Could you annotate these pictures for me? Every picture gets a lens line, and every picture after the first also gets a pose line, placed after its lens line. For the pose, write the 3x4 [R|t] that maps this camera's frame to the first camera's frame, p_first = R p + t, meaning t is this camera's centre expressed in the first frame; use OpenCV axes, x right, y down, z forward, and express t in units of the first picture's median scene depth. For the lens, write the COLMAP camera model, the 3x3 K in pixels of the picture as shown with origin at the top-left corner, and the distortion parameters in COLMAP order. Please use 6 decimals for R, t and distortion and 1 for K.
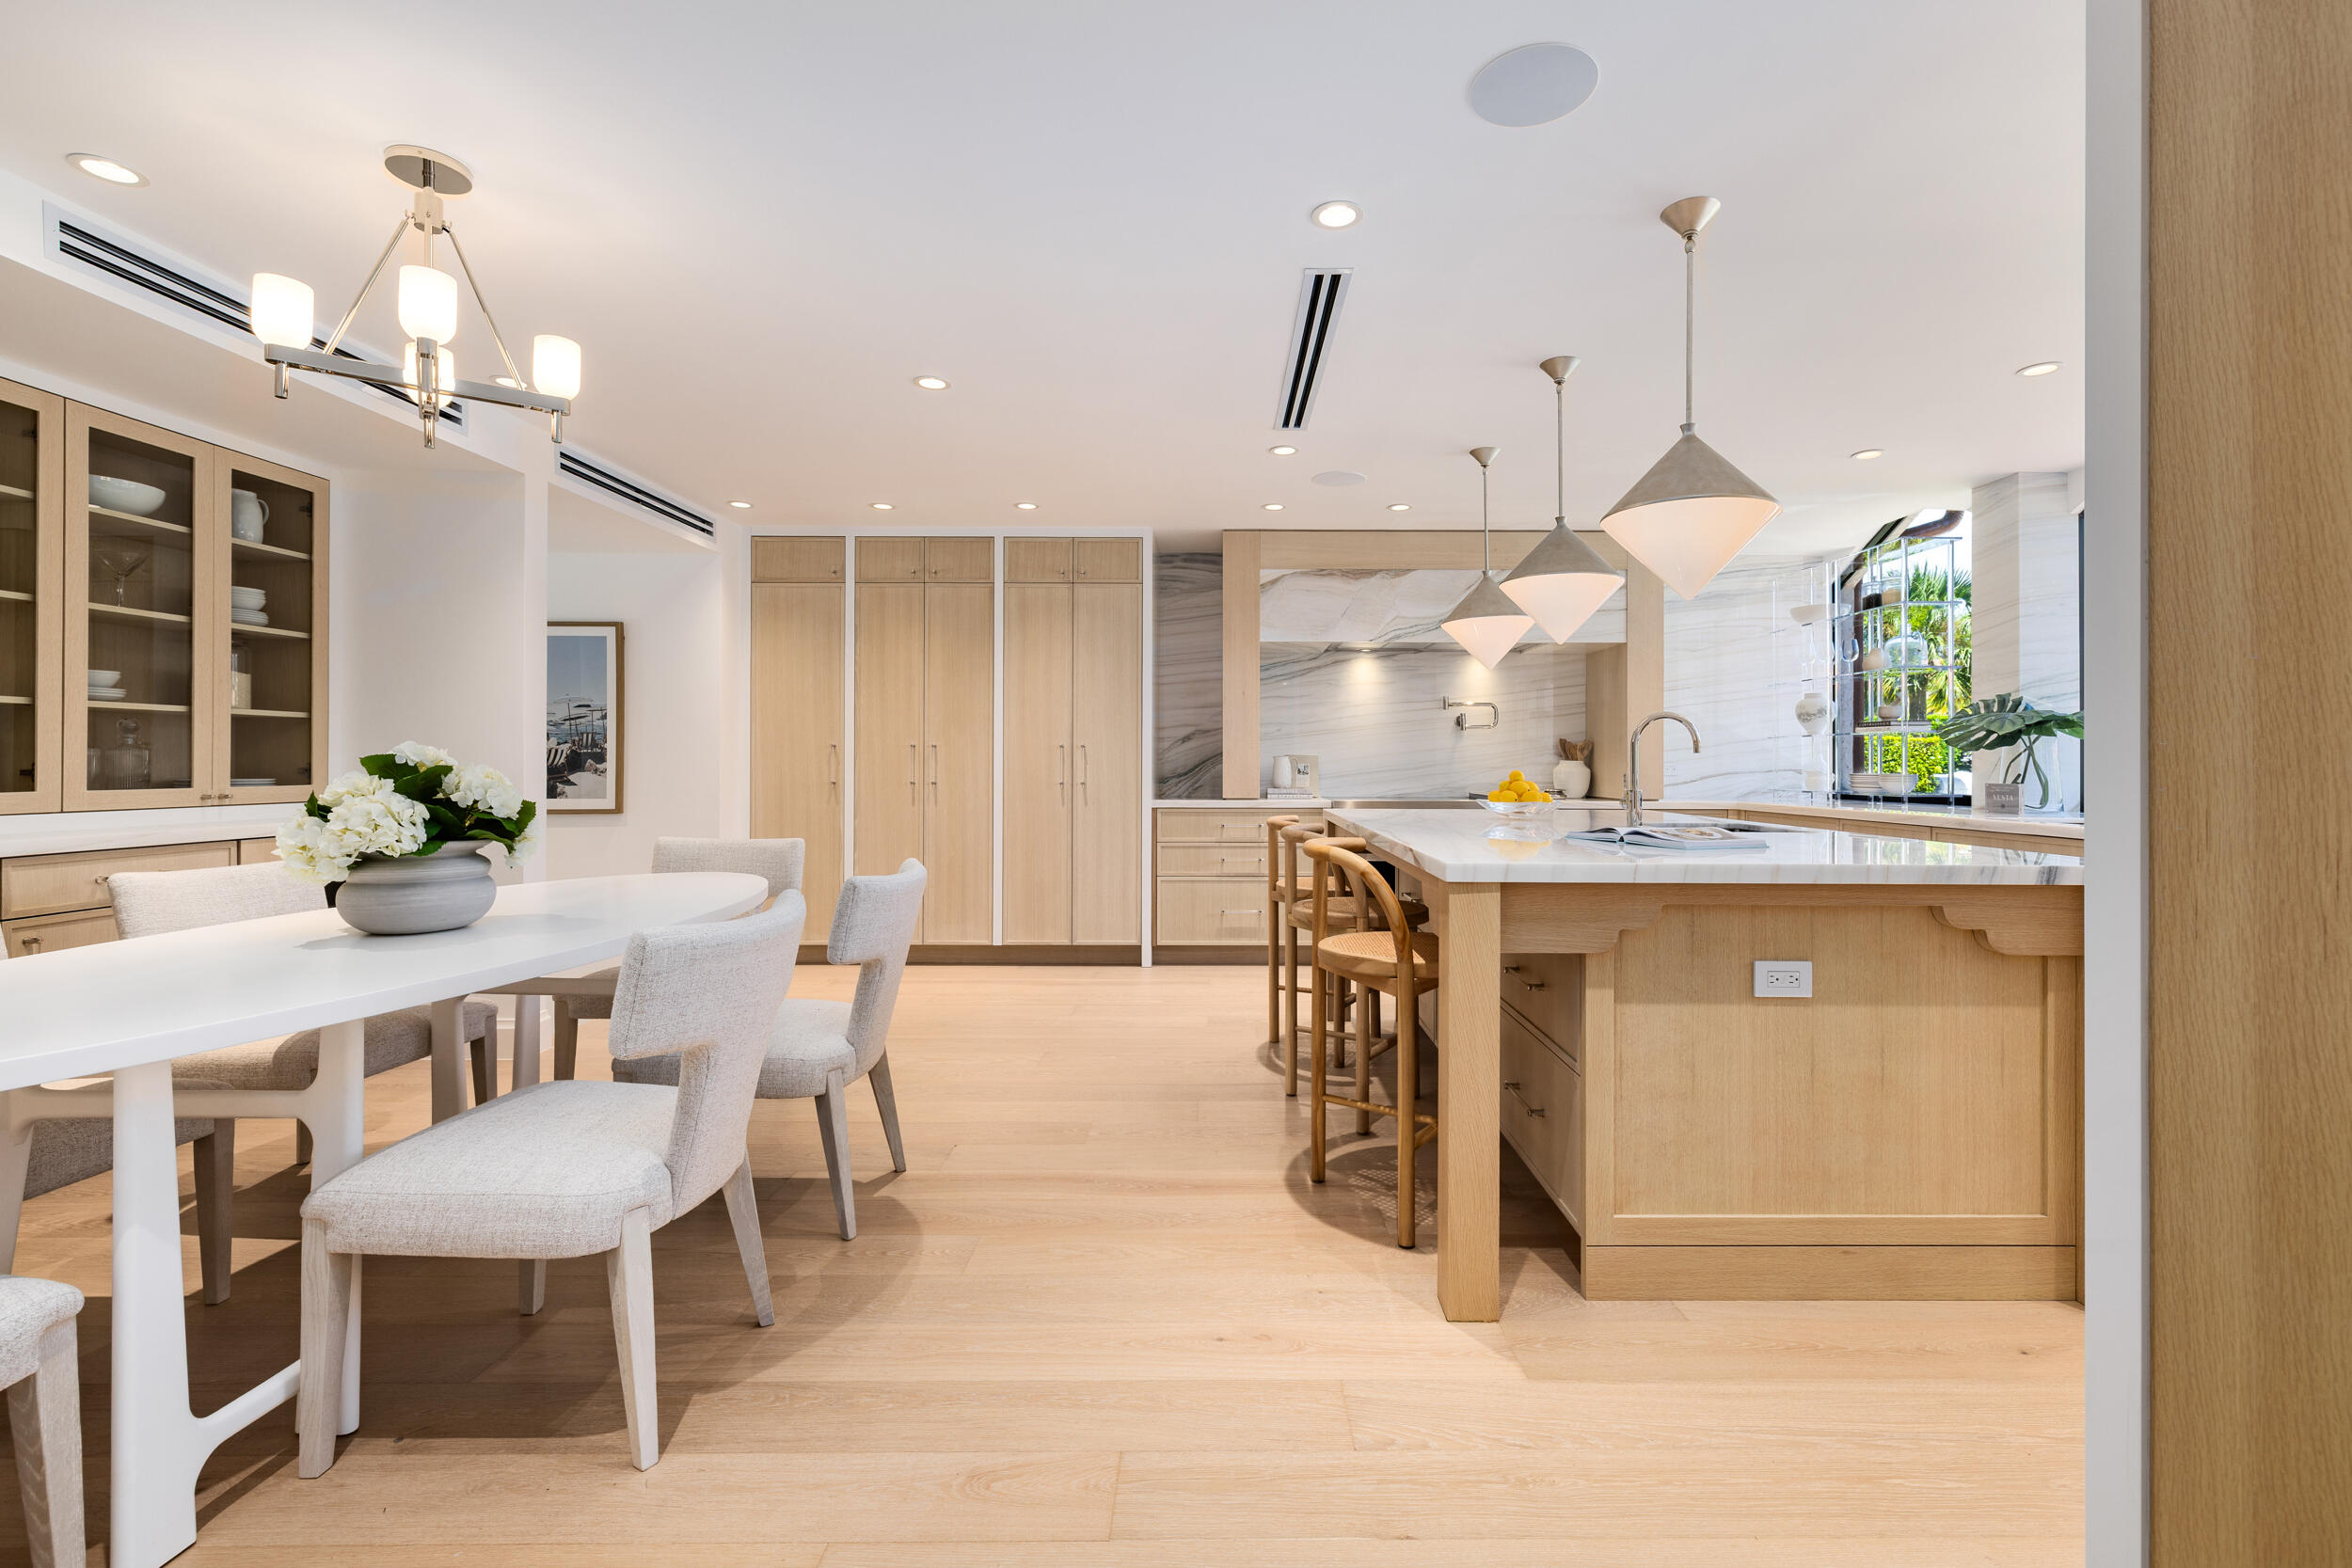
lens RADIAL K [[1013.2, 0, 1195.1], [0, 1013.2, 765.2], [0, 0, 1]] dist [-0.001383, -0.000706]
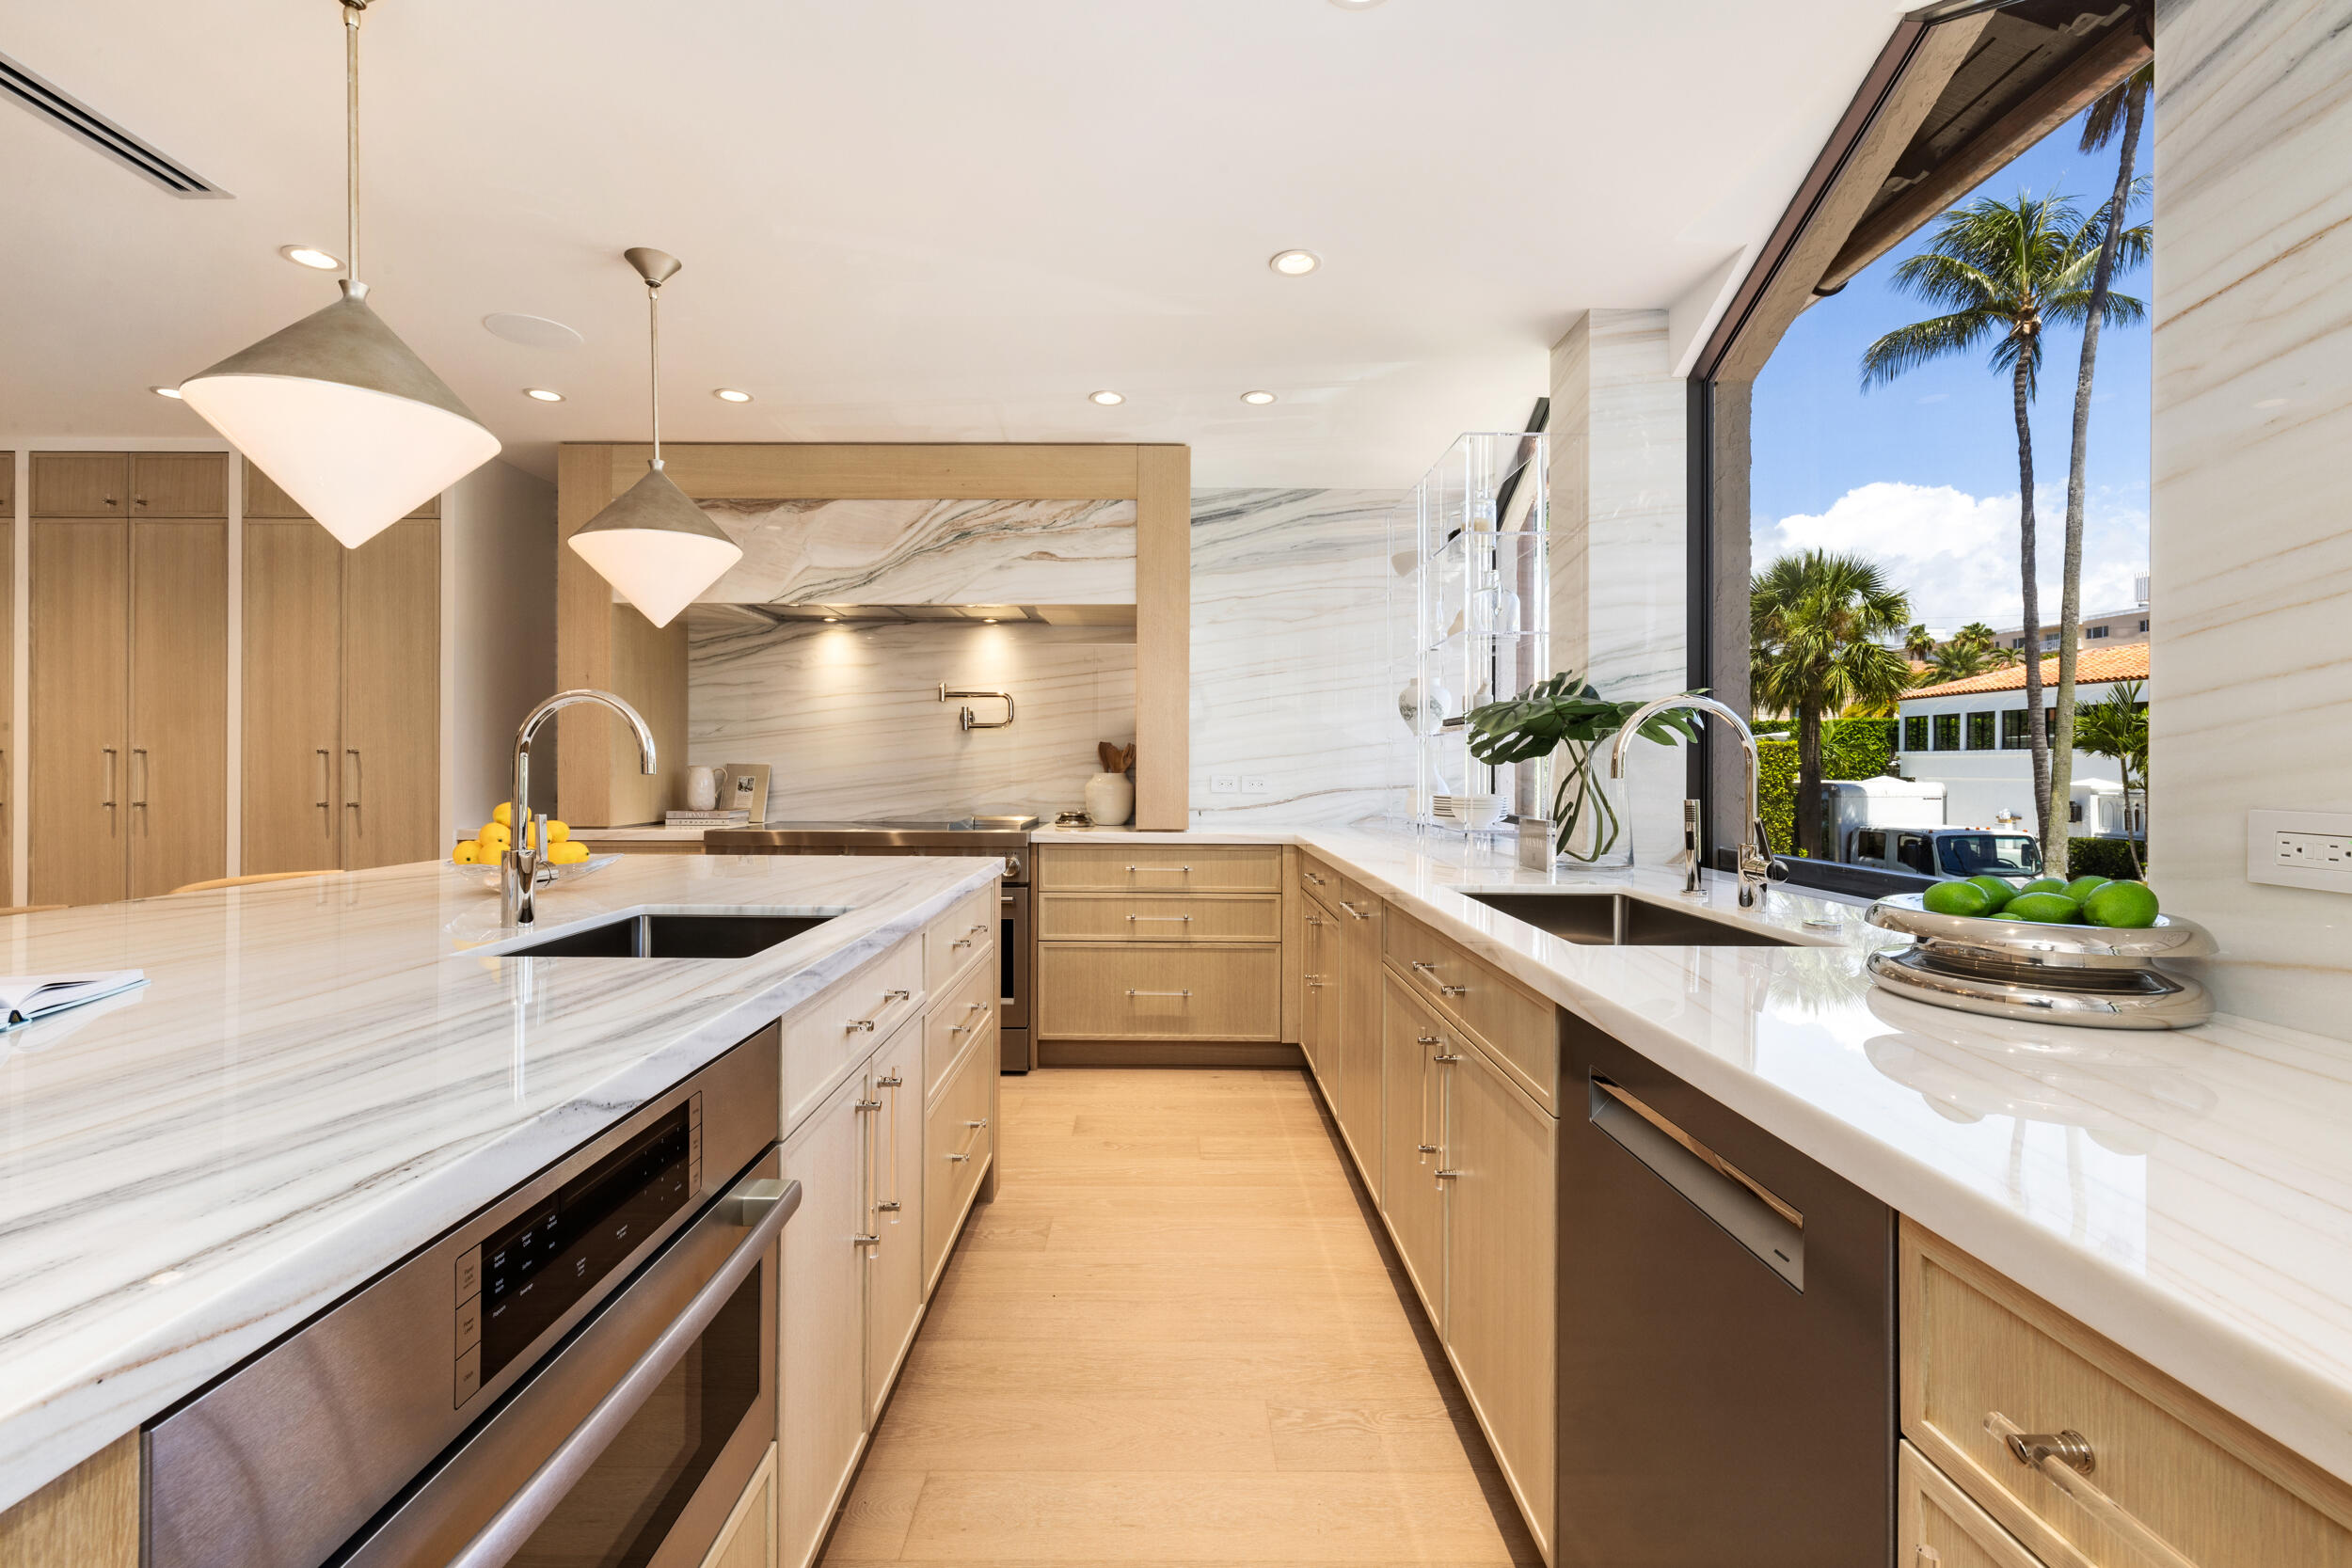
lens RADIAL K [[1013.2, 0, 1154.1], [0, 1013.2, 776.2], [0, 0, 1]] dist [-0.001383, -0.000706]
pose [[0.999968, 0.002468, -0.007614, 0.440557], [-0.002411, 0.999969, 0.007543, -0.008480], [0.007632, -0.007524, 0.999943, 0.302600]]
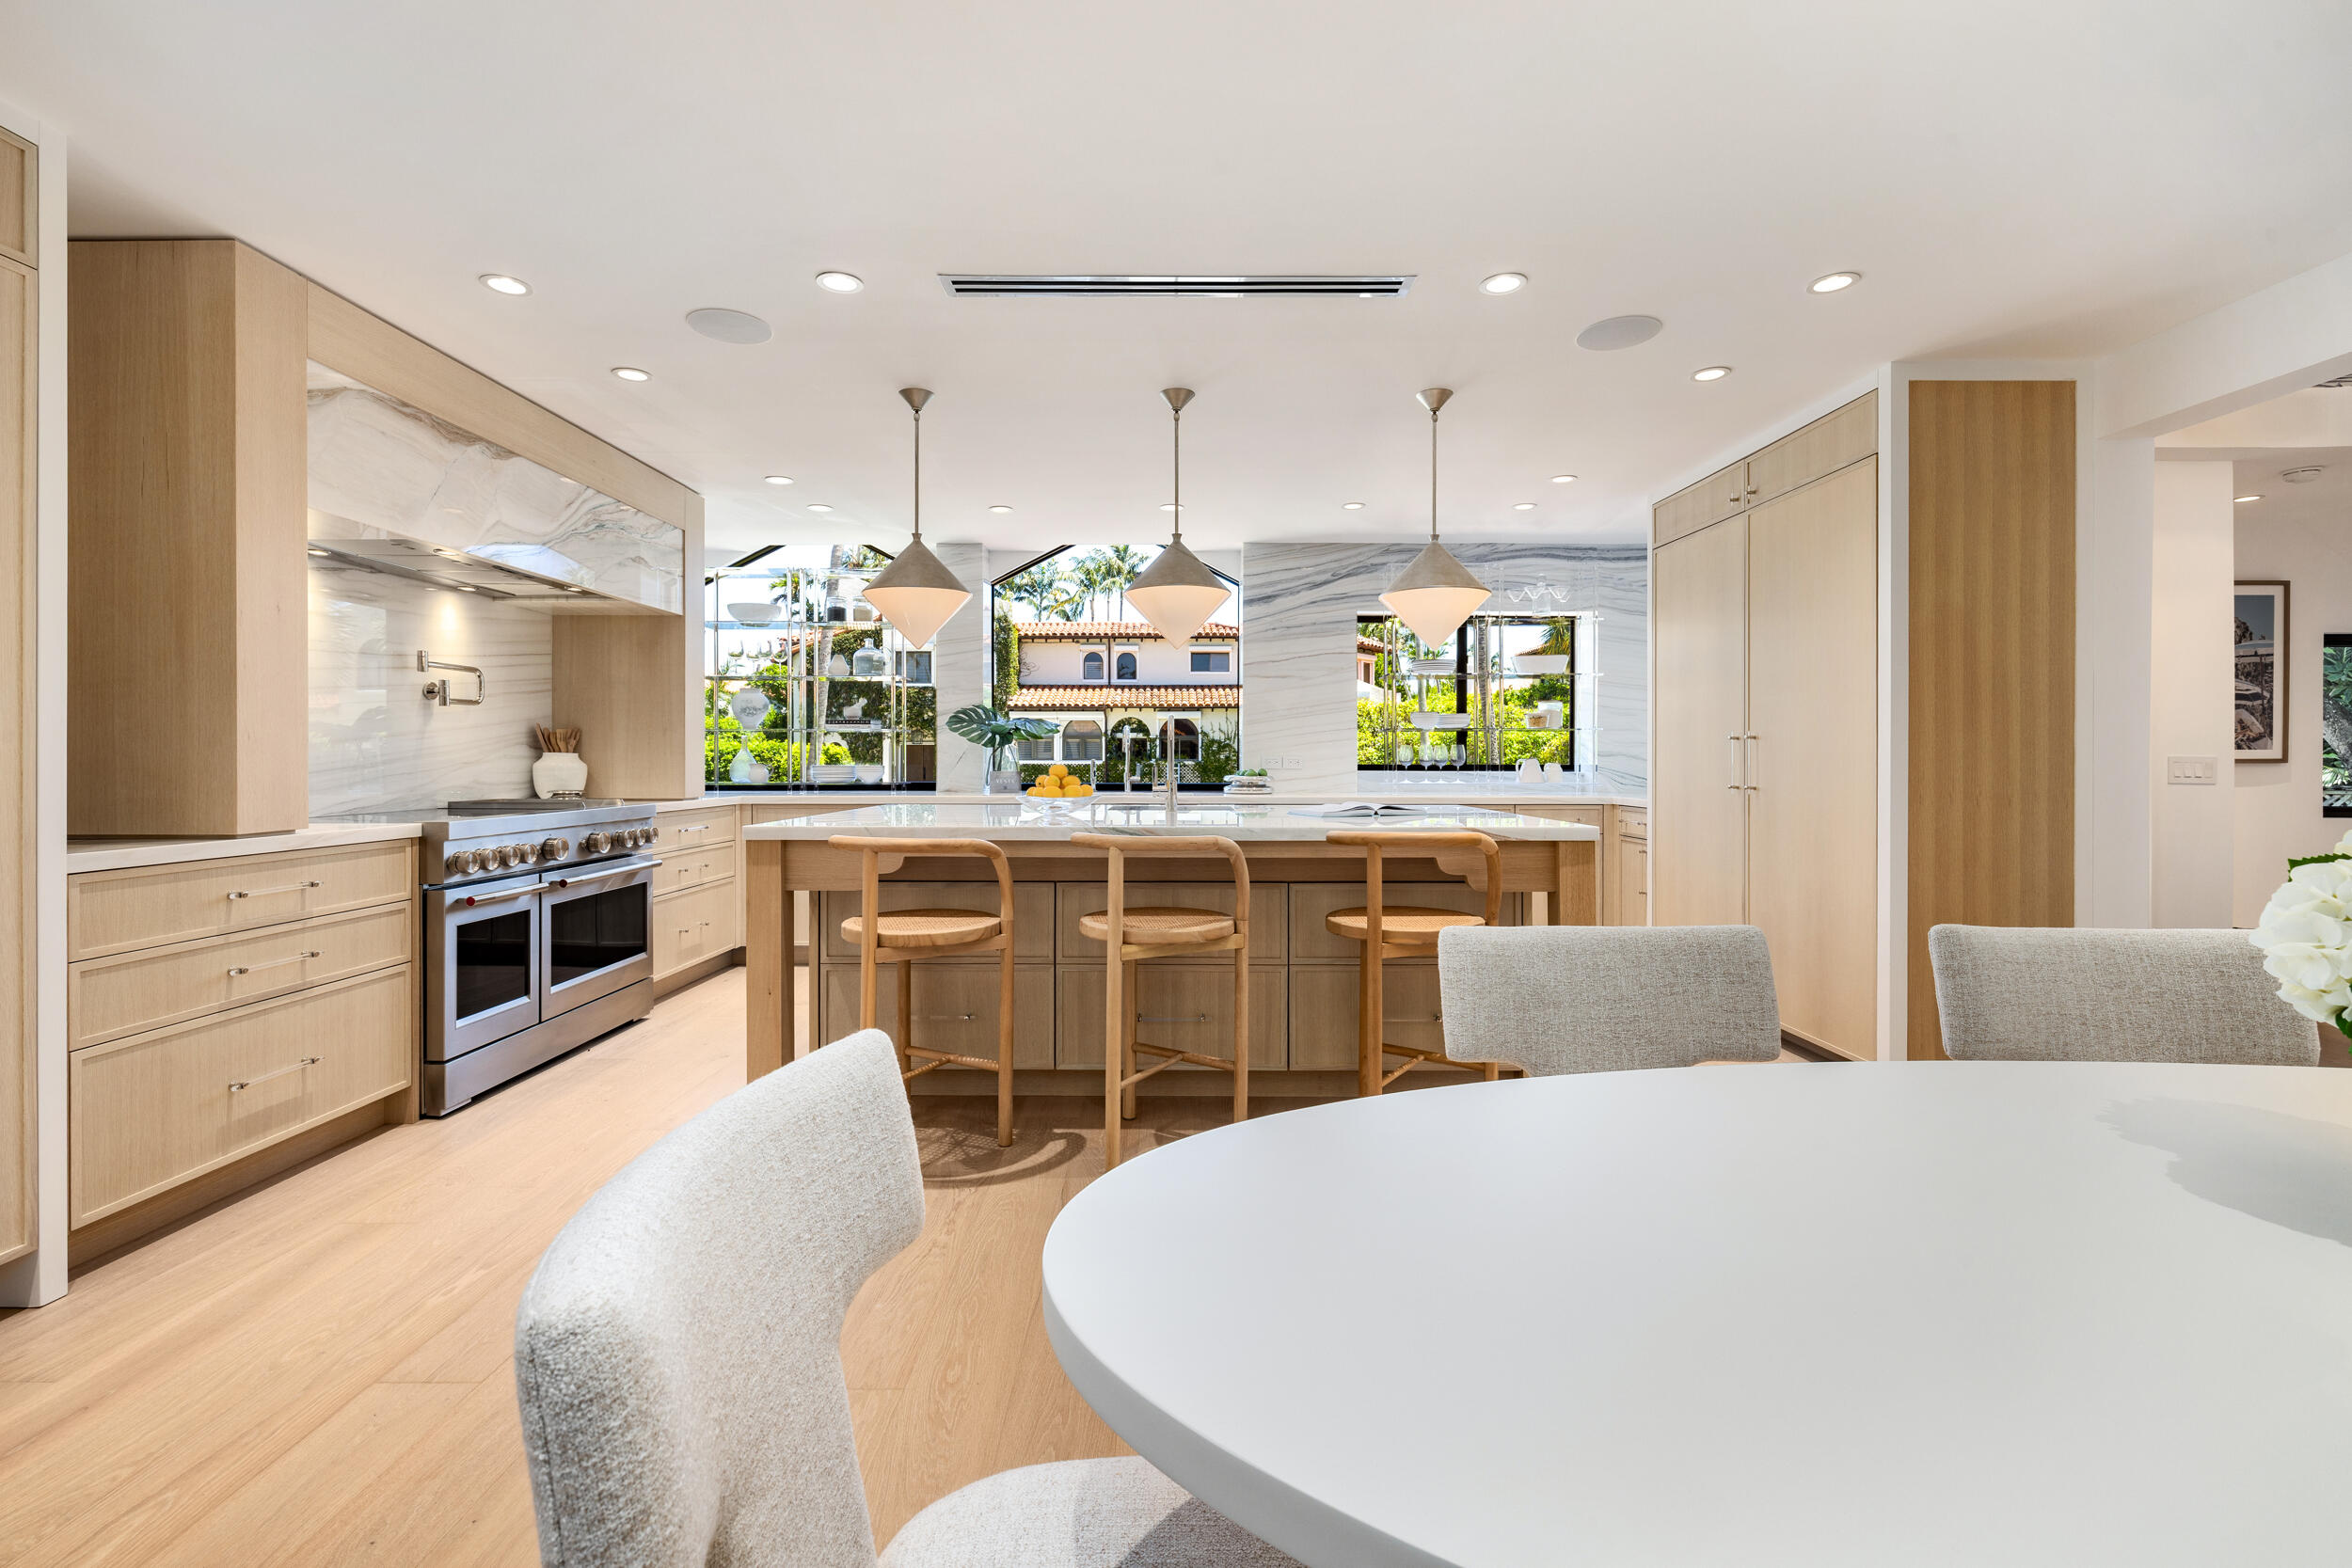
lens RADIAL K [[1013.2, 0, 1171.7], [0, 1013.2, 764.7], [0, 0, 1]] dist [-0.001383, -0.000706]
pose [[-0.014520, -0.009263, 0.999852, -0.428562], [0.000265, 0.999957, 0.009268, -0.002613], [-0.999895, 0.000400, -0.014517, 0.591737]]
